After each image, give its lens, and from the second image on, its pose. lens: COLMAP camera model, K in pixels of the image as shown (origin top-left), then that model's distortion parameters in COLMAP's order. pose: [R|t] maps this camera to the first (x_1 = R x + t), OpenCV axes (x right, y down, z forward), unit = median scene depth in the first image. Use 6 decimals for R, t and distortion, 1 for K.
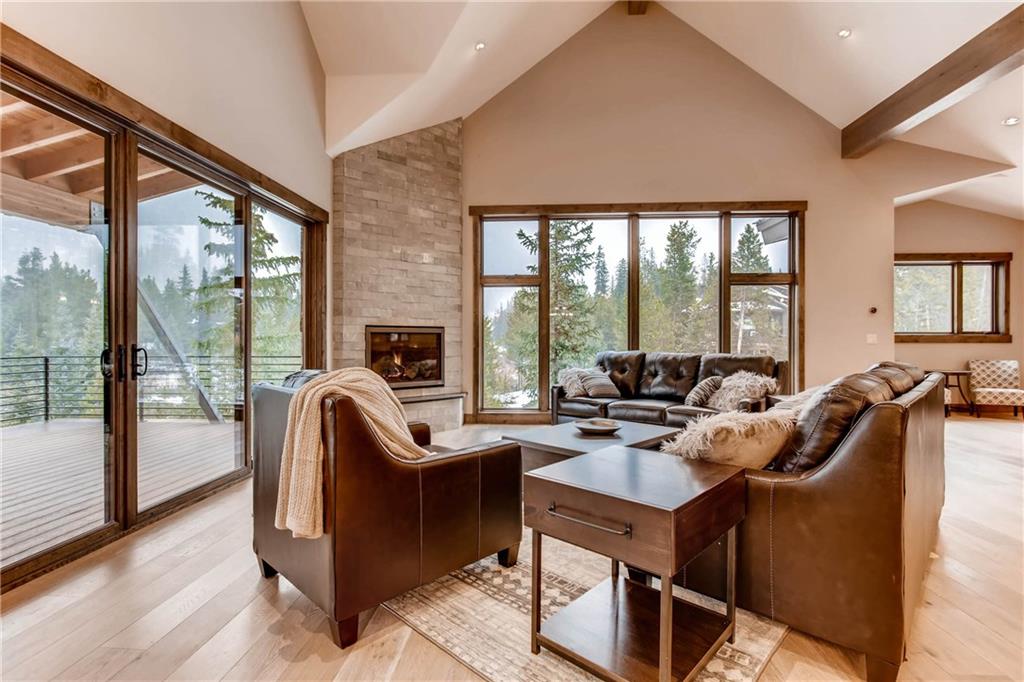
lens RADIAL K [[492.9, 0, 512.0], [0, 492.9, 341.0], [0, 0, 1]] dist [-0.001498, 0.000209]
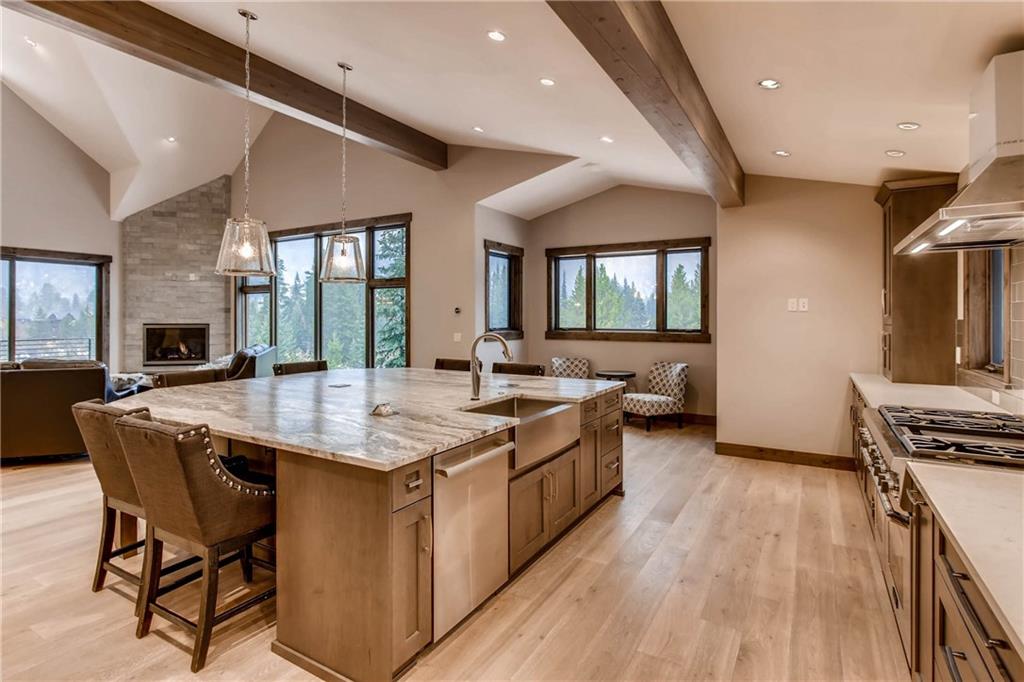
lens RADIAL K [[512.4, 0, 510.4], [0, 512.4, 318.3], [0, 0, 1]] dist [-0.002653, -0.000587]
pose [[0.888851, 0.000886, -0.458195, 1.392400], [-0.003639, 0.999980, -0.005127, -0.042143], [0.458182, 0.006224, 0.888837, 0.080046]]
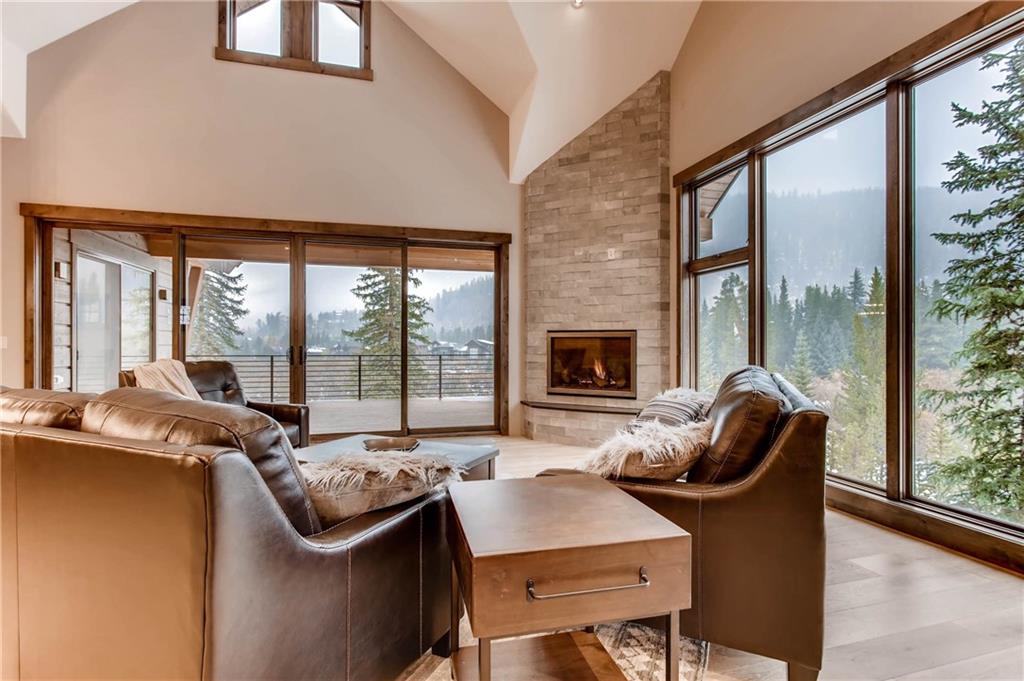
lens RADIAL K [[492.9, 0, 512.0], [0, 492.9, 340.5], [0, 0, 1]] dist [-0.001498, 0.000209]
pose [[0.343565, -0.005281, -0.939114, 0.617588], [-0.006118, 0.999950, -0.007862, -0.002219], [0.939109, 0.008446, 0.343515, 0.531098]]
